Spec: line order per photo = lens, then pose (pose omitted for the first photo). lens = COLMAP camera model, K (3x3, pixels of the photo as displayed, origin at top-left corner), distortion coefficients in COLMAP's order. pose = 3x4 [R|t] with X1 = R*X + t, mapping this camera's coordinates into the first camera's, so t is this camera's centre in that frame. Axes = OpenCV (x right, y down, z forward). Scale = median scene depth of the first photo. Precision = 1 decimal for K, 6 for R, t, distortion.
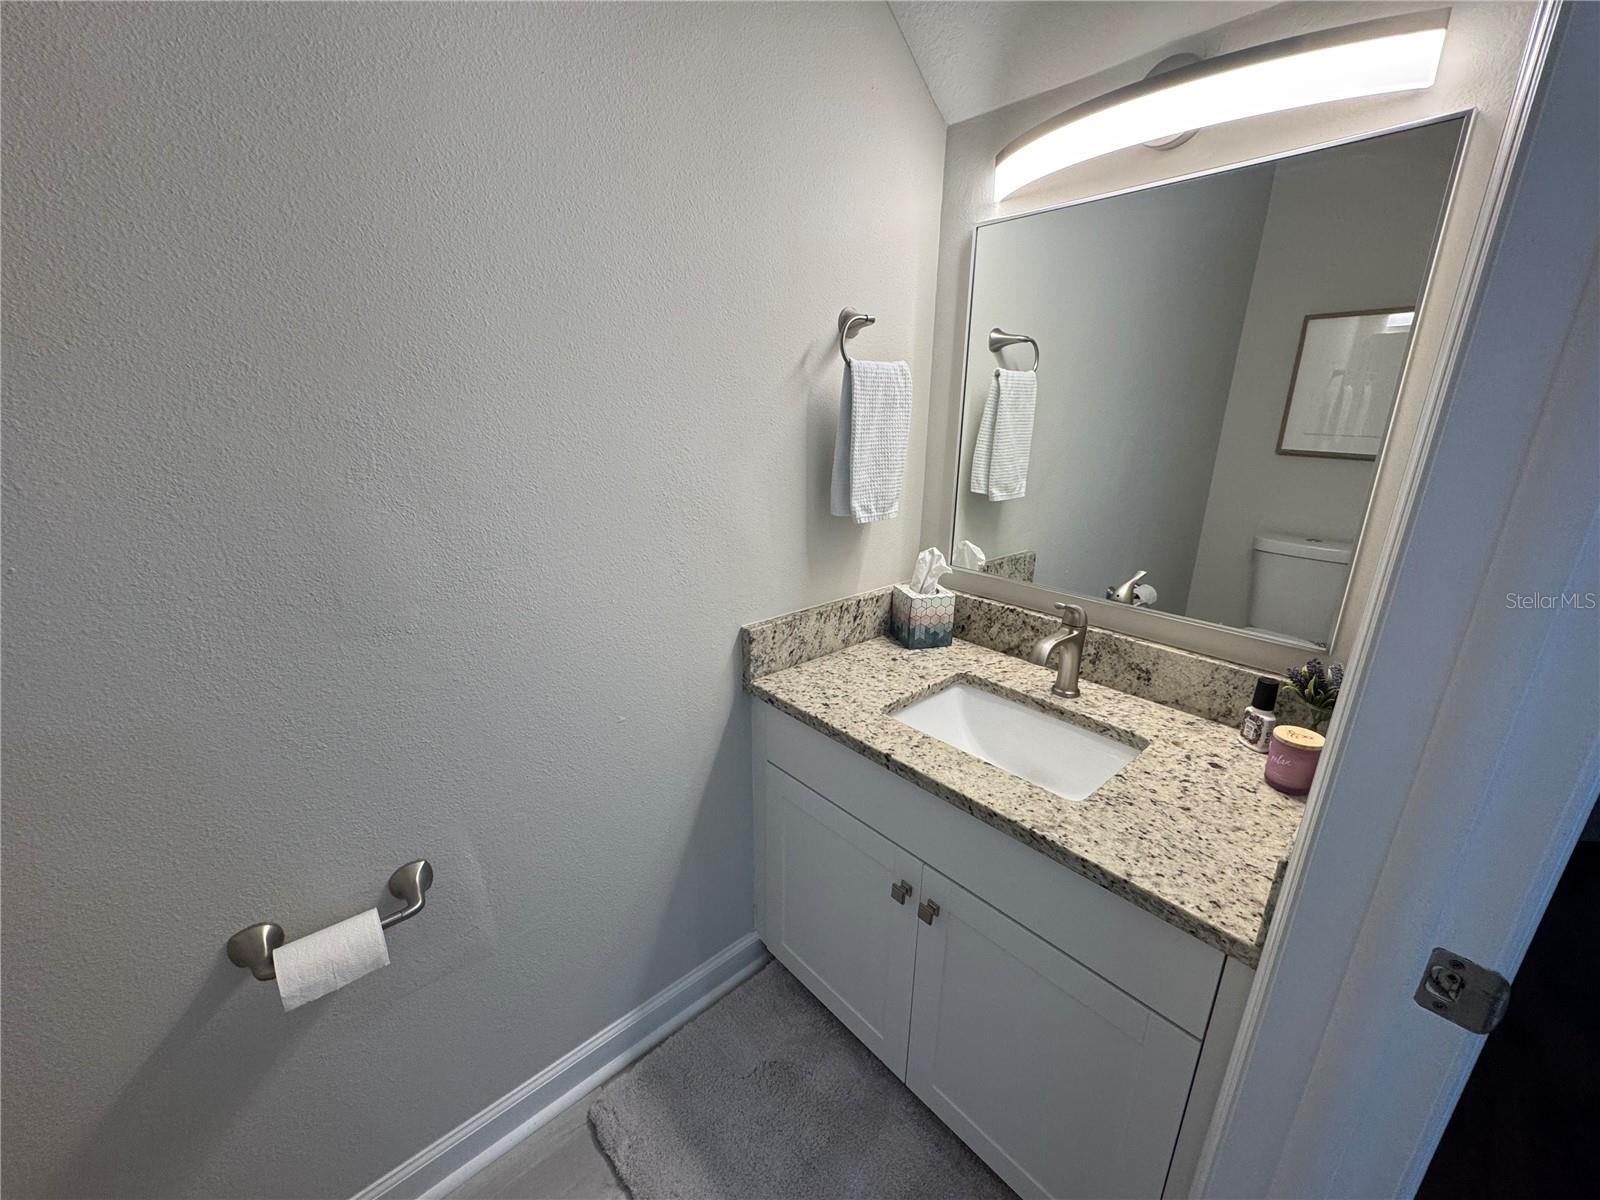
lens RADIAL K [[636.6, 0, 800.0], [0, 636.6, 600.0], [0, 0, 1]] dist [-0.001476, -0.000035]
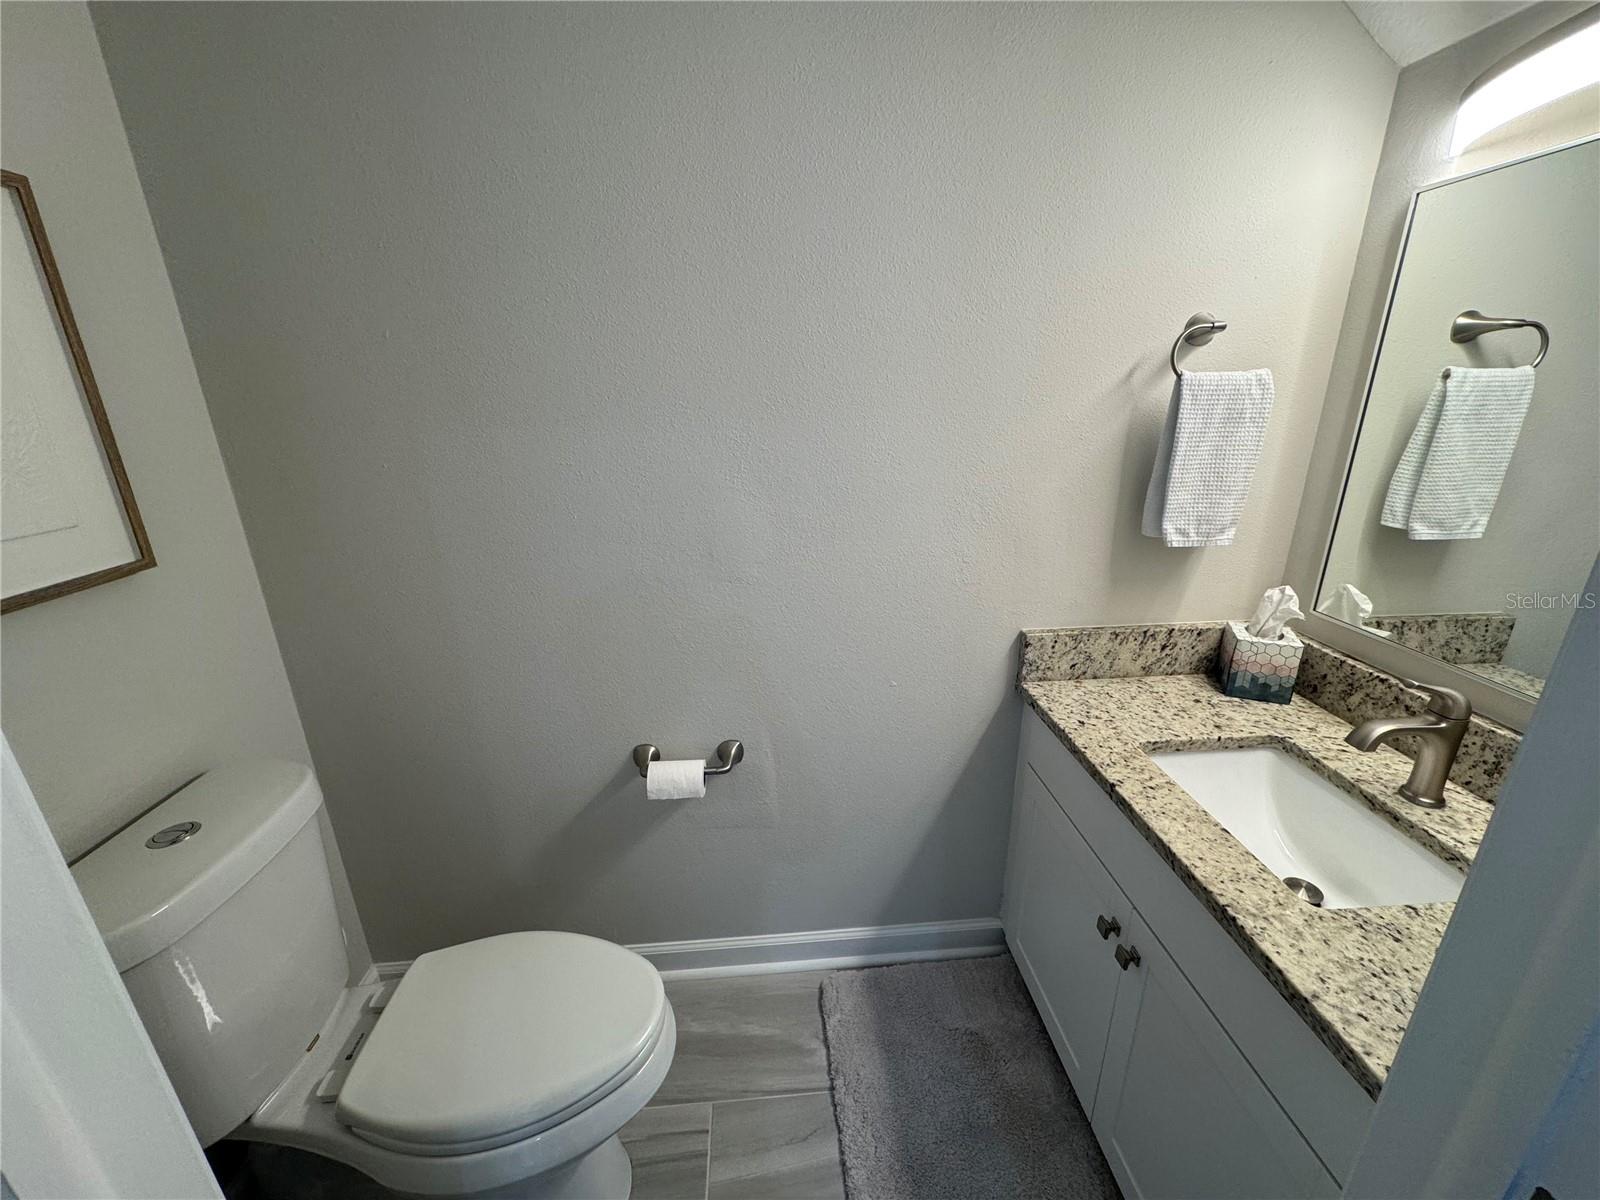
lens RADIAL K [[636.6, 0, 800.0], [0, 636.6, 600.0], [0, 0, 1]] dist [-0.001476, -0.000035]
pose [[0.792321, 0.174108, -0.584735, 0.208172], [-0.161378, 0.984088, 0.074349, -0.024000], [0.588375, 0.035456, 0.807810, -0.064063]]
